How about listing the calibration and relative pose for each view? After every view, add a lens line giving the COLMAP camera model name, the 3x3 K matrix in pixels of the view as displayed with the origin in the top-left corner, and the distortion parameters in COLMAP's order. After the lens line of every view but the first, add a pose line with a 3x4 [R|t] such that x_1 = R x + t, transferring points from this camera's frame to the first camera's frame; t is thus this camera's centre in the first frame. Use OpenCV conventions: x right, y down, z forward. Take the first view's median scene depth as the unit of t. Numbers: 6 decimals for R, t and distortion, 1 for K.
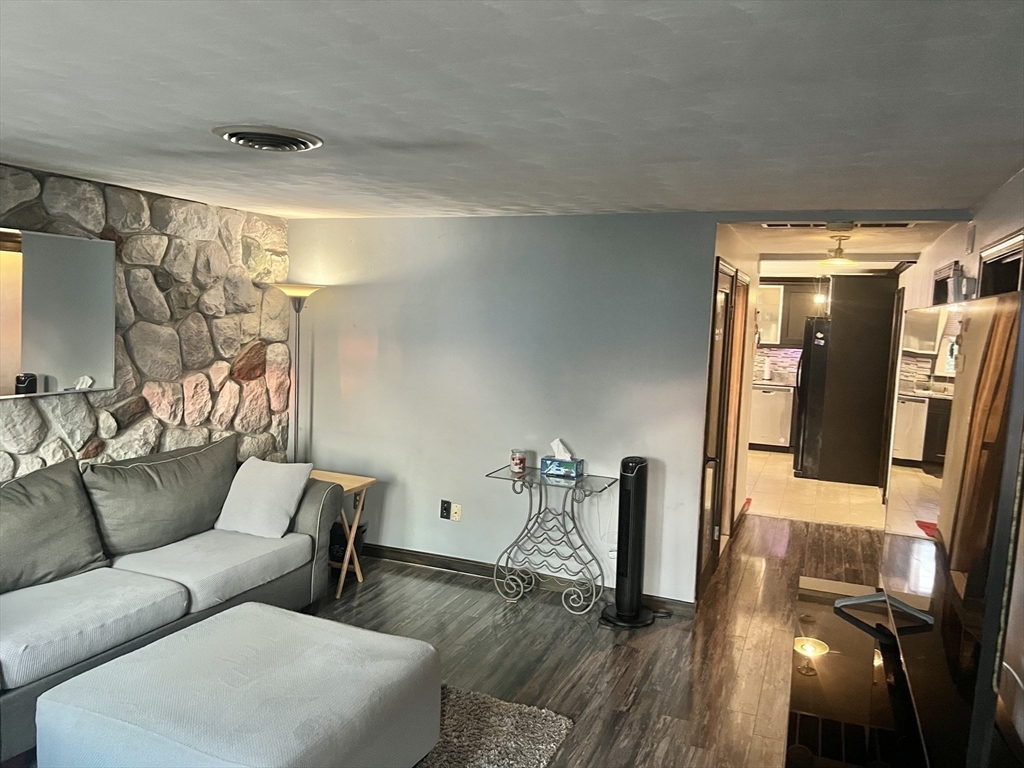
lens RADIAL K [[777.5, 0, 511.5], [0, 777.5, 384.8], [0, 0, 1]] dist [0.000218, -0.003590]
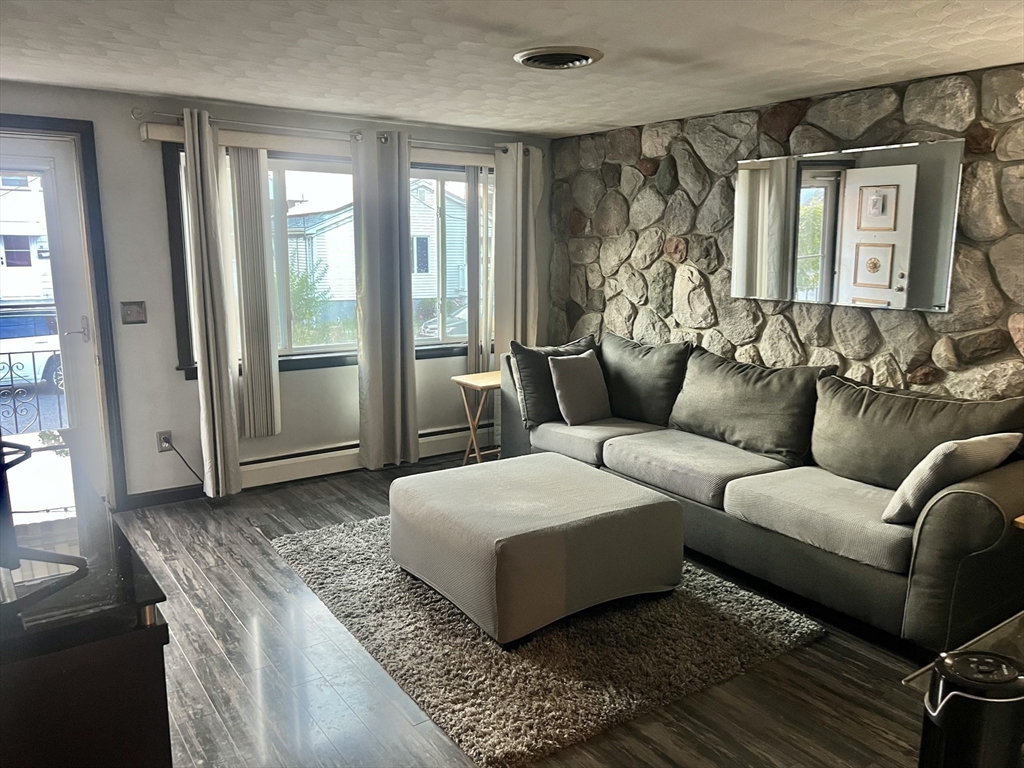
lens RADIAL K [[777.5, 0, 512.0], [0, 777.5, 383.1], [0, 0, 1]] dist [0.000218, -0.003590]
pose [[-0.536140, 0.113677, -0.836440, 0.508105], [-0.099902, 0.975382, 0.196595, -0.041940], [0.838196, 0.188964, -0.511585, 1.095881]]
